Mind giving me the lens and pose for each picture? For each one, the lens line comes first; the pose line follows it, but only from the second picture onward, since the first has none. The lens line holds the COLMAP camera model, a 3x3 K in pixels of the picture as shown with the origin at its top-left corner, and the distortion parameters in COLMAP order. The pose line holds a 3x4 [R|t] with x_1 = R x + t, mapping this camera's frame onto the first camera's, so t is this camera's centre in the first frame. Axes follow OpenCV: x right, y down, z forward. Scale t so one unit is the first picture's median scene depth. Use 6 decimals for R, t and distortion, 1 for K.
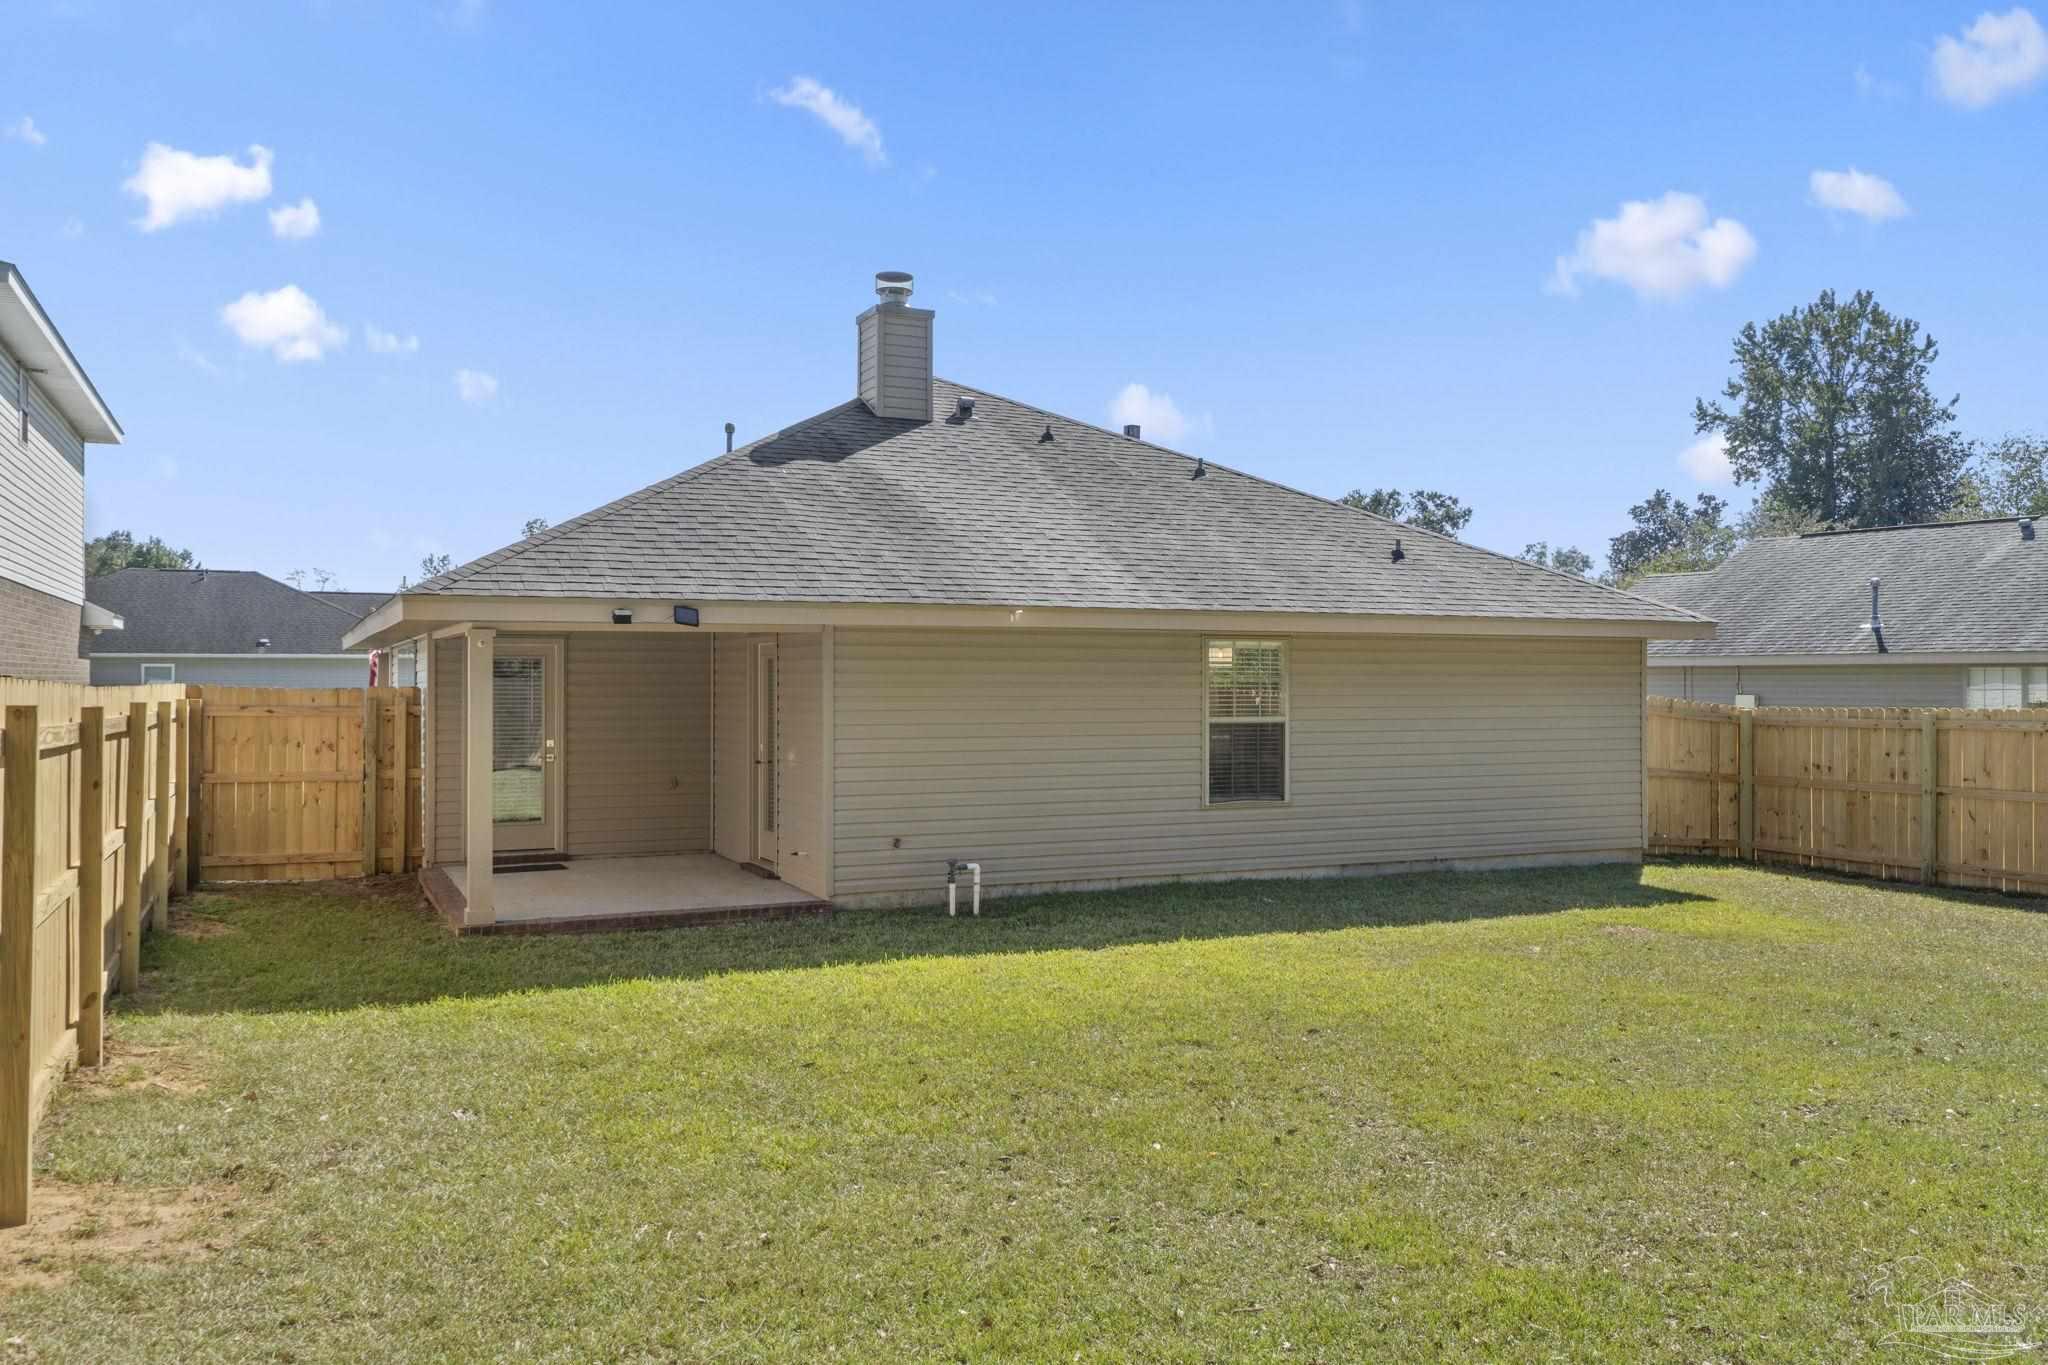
lens RADIAL K [[1587.0, 0, 1023.6], [0, 1587.0, 652.0], [0, 0, 1]] dist [0.004941, -0.001563]
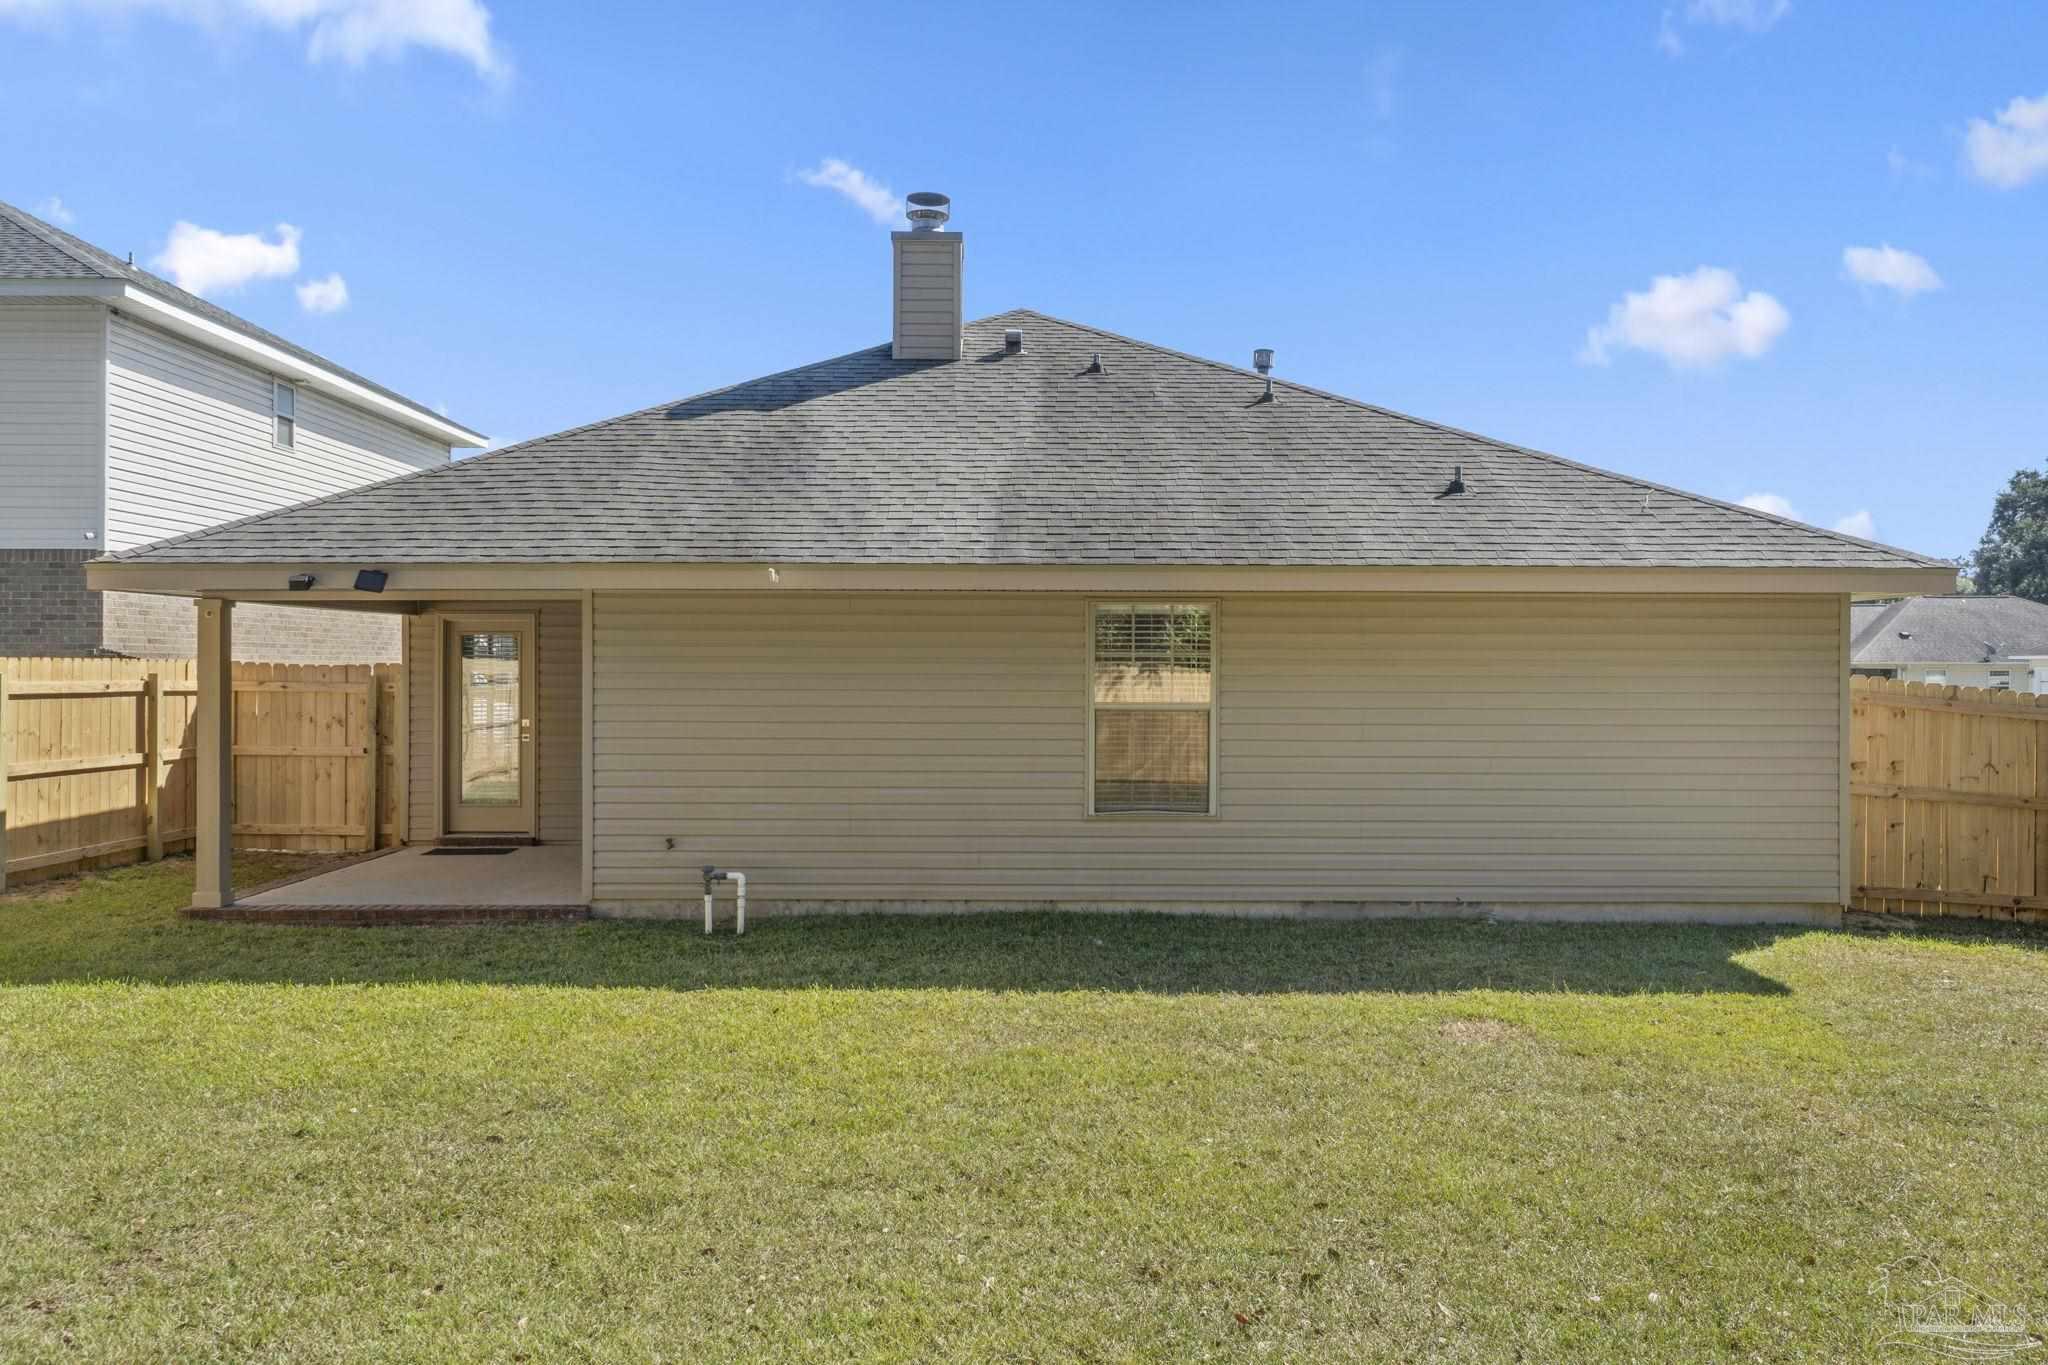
lens RADIAL K [[1587.0, 0, 1023.6], [0, 1587.0, 652.0], [0, 0, 1]] dist [0.004941, -0.001563]
pose [[0.907082, -0.002502, -0.420946, 0.390718], [0.005070, 0.999975, 0.004981, 0.011616], [0.420923, -0.006652, 0.907072, 0.260477]]
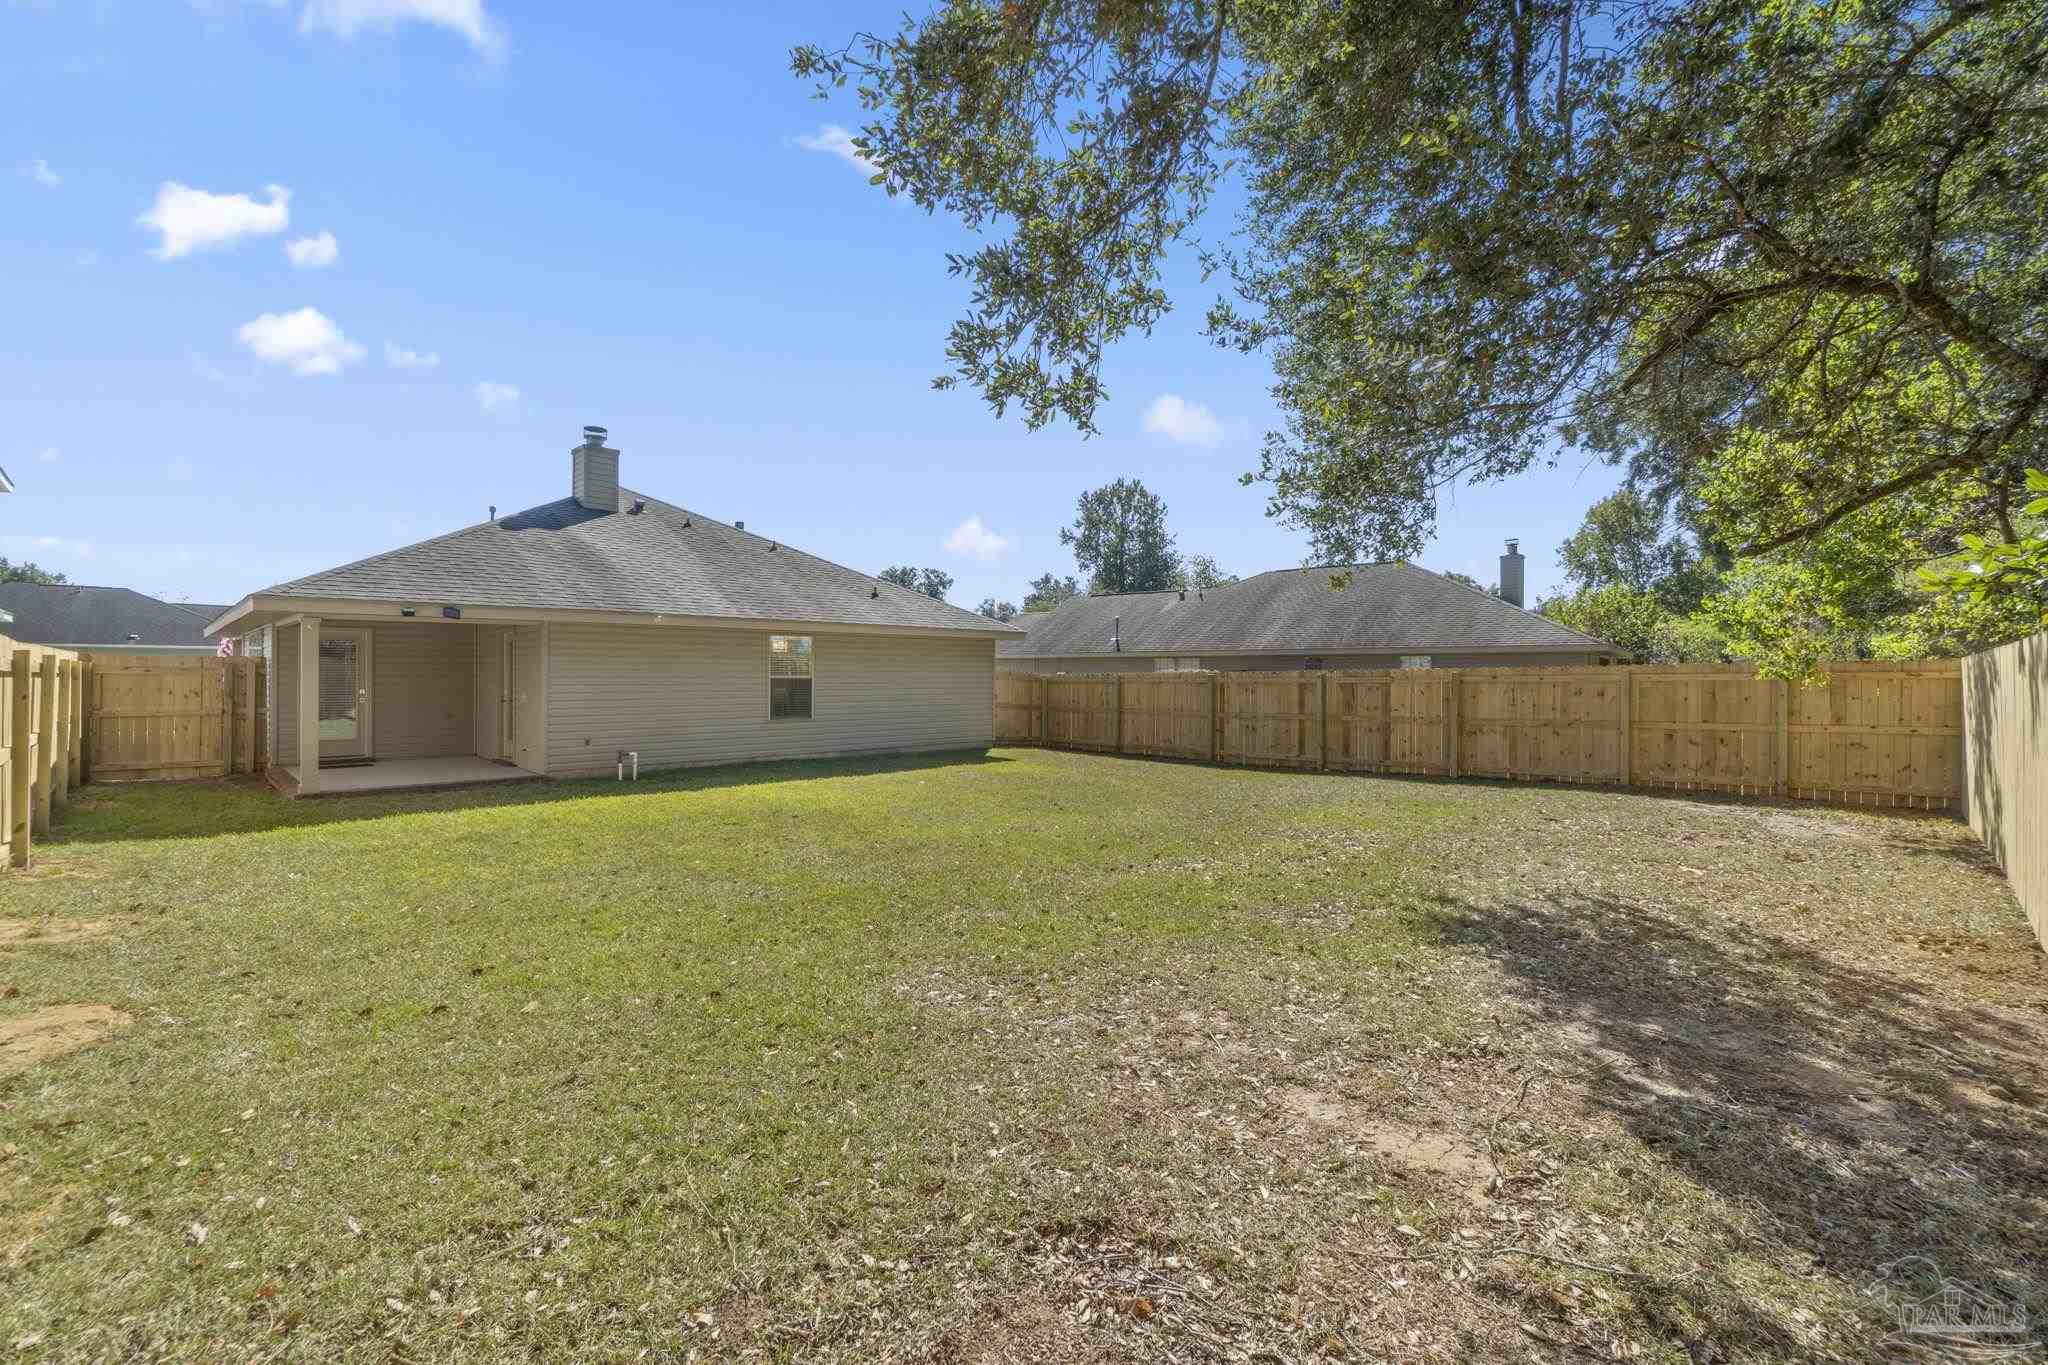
lens RADIAL K [[882.7, 0, 1023.5], [0, 882.7, 667.5], [0, 0, 1]] dist [-0.002523, 0.000883]
pose [[0.940559, 0.004743, 0.339598, 0.039864], [-0.009114, 0.999895, 0.011278, 0.016007], [-0.339509, -0.013703, 0.940503, -0.103545]]
